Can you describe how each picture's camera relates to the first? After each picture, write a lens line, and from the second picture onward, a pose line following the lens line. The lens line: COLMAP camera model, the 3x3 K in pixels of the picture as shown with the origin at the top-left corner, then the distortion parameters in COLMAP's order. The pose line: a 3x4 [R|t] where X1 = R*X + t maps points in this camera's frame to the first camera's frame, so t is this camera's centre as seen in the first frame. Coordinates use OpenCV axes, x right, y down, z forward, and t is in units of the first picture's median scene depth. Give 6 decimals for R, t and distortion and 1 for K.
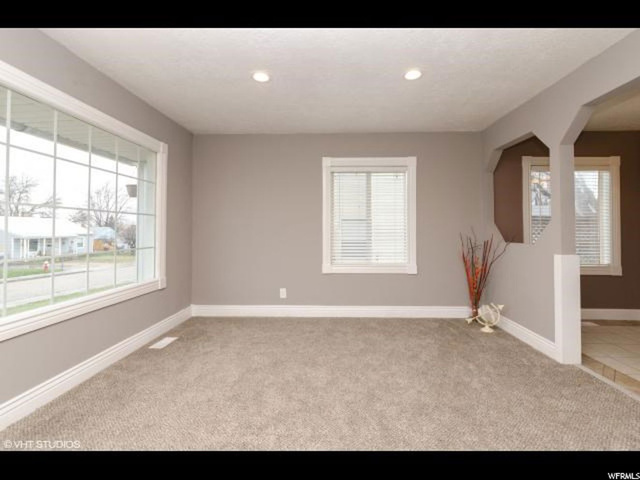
lens RADIAL K [[284.8, 0, 328.2], [0, 284.8, 226.7], [0, 0, 1]] dist [-0.001451, -0.000177]
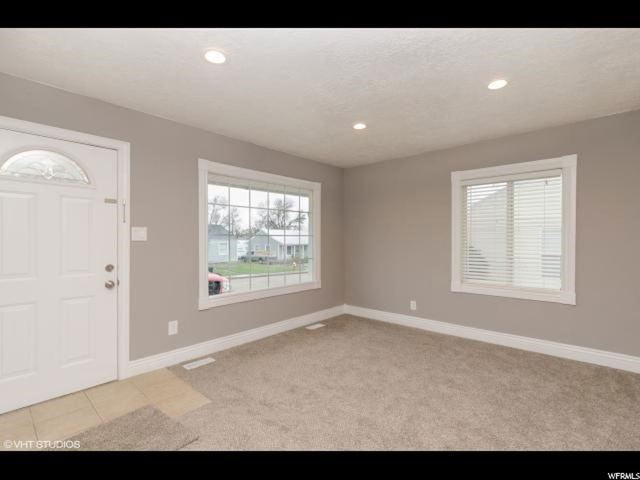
lens RADIAL K [[303.0, 0, 323.3], [0, 303.0, 243.6], [0, 0, 1]] dist [-0.001392, 0.000239]
pose [[0.762285, 0.009856, -0.647167, 0.350730], [0.009207, 0.999618, 0.026068, -0.034290], [0.647176, -0.025830, 0.761902, -0.086403]]
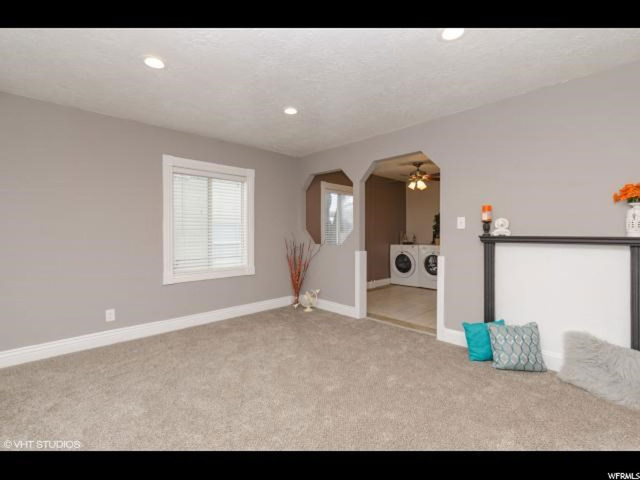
lens RADIAL K [[291.9, 0, 320.0], [0, 291.9, 240.0], [0, 0, 1]] dist [-0.000034, -0.000220]
pose [[0.704759, -0.017610, 0.709228, -0.357338], [-0.007527, 0.999450, 0.032295, -0.010908], [-0.709407, -0.028099, 0.704239, 0.005505]]
